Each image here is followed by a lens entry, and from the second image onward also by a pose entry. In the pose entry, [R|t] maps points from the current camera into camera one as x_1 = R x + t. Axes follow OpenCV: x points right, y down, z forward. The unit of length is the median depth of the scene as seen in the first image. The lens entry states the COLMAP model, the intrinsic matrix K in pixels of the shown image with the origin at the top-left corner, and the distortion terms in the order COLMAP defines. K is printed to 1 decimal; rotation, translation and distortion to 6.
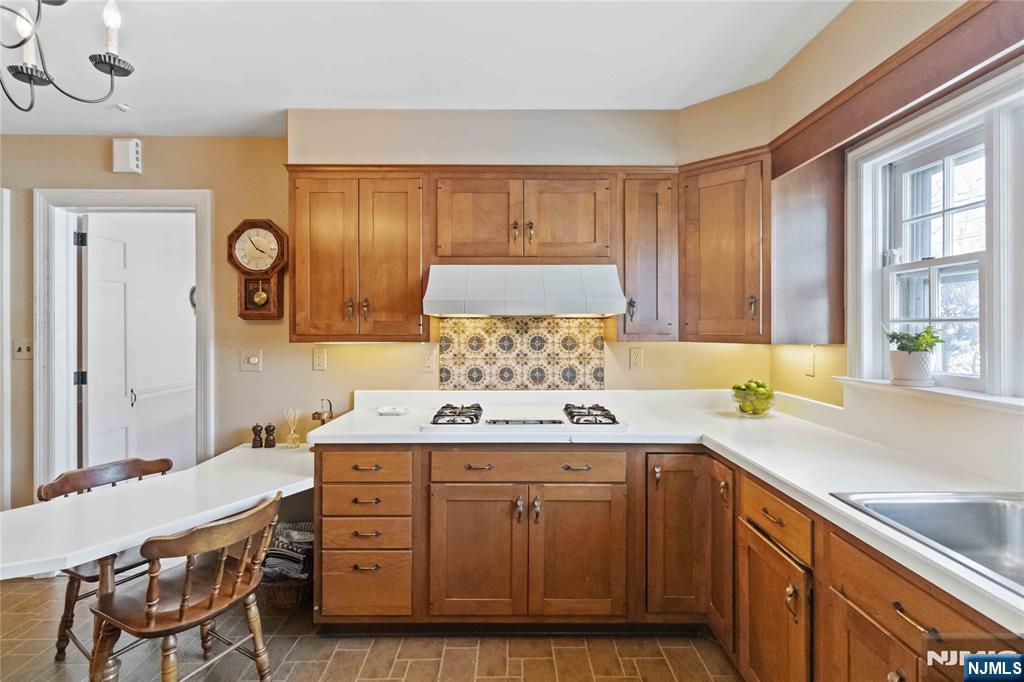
lens RADIAL K [[477.2, 0, 515.7], [0, 477.2, 325.4], [0, 0, 1]] dist [0.003900, 0.000227]
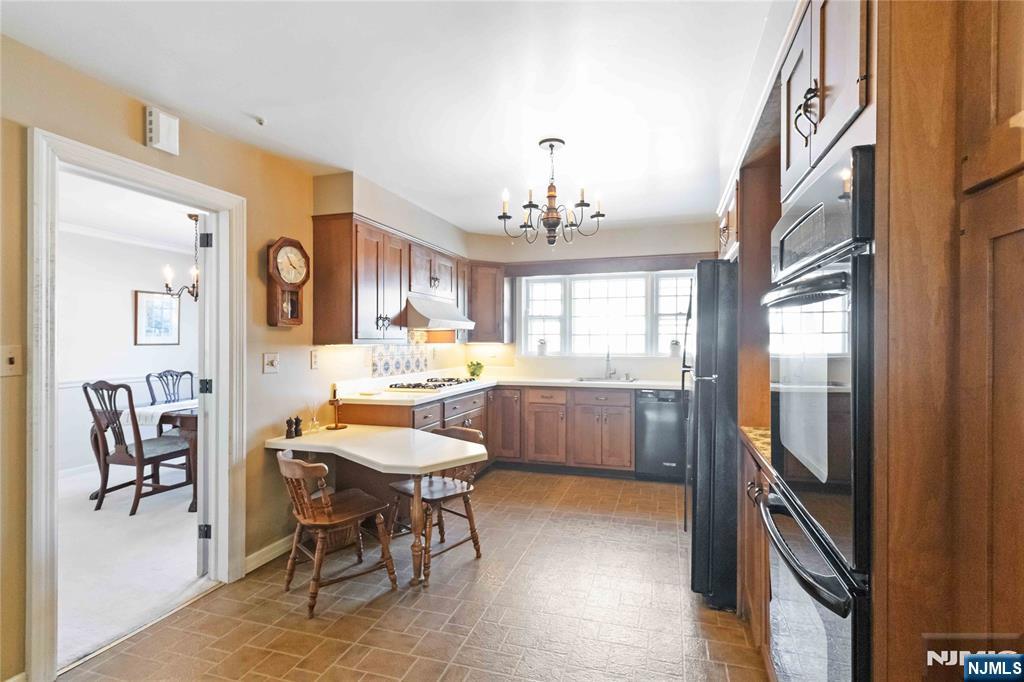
lens RADIAL K [[477.2, 0, 516.1], [0, 477.2, 340.0], [0, 0, 1]] dist [0.003900, 0.000227]
pose [[0.311096, 0.000359, 0.950378, -1.455441], [-0.004044, 0.999991, 0.000946, 0.016663], [-0.950370, -0.004138, 0.311095, 0.132222]]
